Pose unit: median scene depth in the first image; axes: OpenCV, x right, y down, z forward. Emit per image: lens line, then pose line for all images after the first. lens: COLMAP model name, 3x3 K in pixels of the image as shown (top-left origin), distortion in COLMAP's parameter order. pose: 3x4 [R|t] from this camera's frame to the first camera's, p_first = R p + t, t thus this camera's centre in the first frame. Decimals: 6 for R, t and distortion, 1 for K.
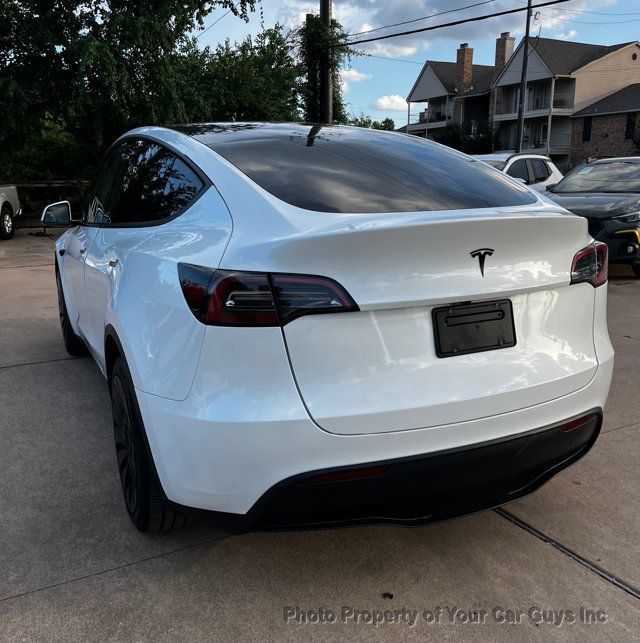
lens RADIAL K [[647.0, 0, 322.6], [0, 647.0, 336.4], [0, 0, 1]] dist [0.024760, -0.003905]
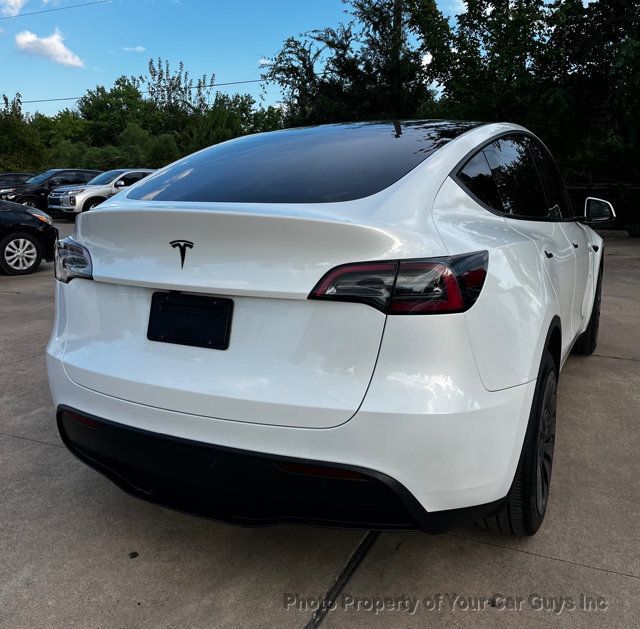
lens RADIAL K [[650.4, 0, 318.9], [0, 650.4, 289.8], [0, 0, 1]] dist [0.016393, 0.011506]
pose [[0.613256, 0.145006, -0.776460, 0.109913], [-0.203166, 0.978889, 0.022348, -0.011887], [0.763309, 0.144045, 0.629770, 0.051038]]
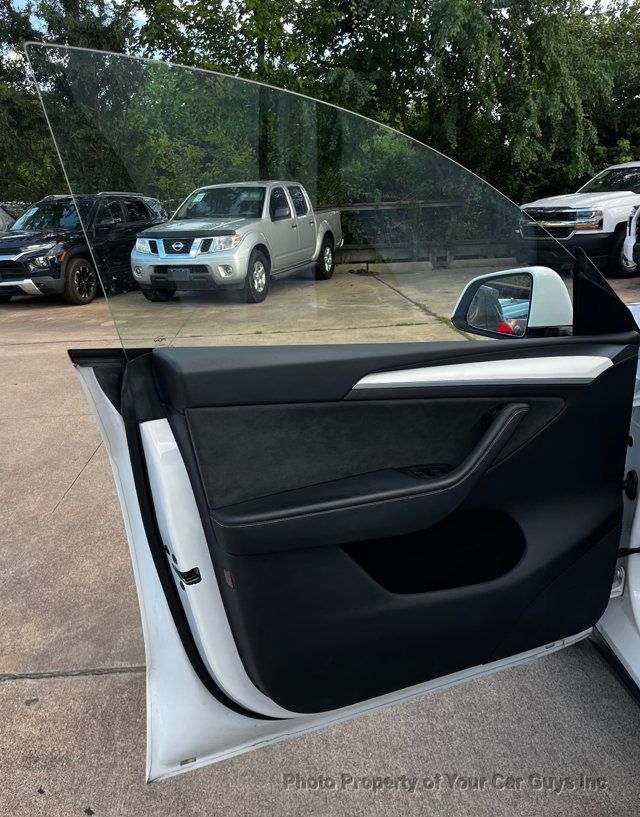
lens RADIAL K [[735.1, 0, 322.5], [0, 735.1, 421.9], [0, 0, 1]] dist [0.009347, -0.014923]
pose [[0.911137, 0.092877, -0.401501, -0.081315], [-0.067383, 0.994737, 0.077191, -0.032687], [0.406557, -0.043277, 0.912600, 0.125818]]
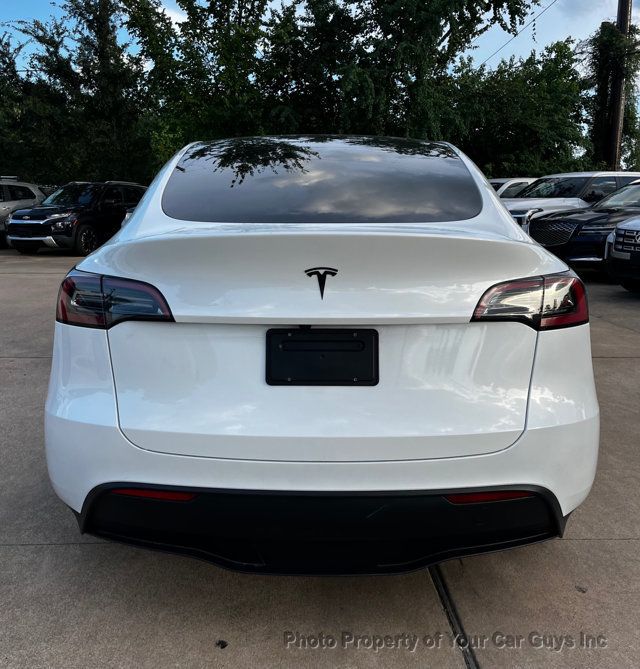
lens RADIAL K [[676.0, 0, 313.2], [0, 676.0, 309.2], [0, 0, 1]] dist [0.027595, -0.015623]
pose [[0.897313, 0.088549, -0.432421, 0.060165], [-0.122128, 0.991231, -0.050448, -0.002981], [0.424162, 0.098079, 0.900259, 0.016607]]
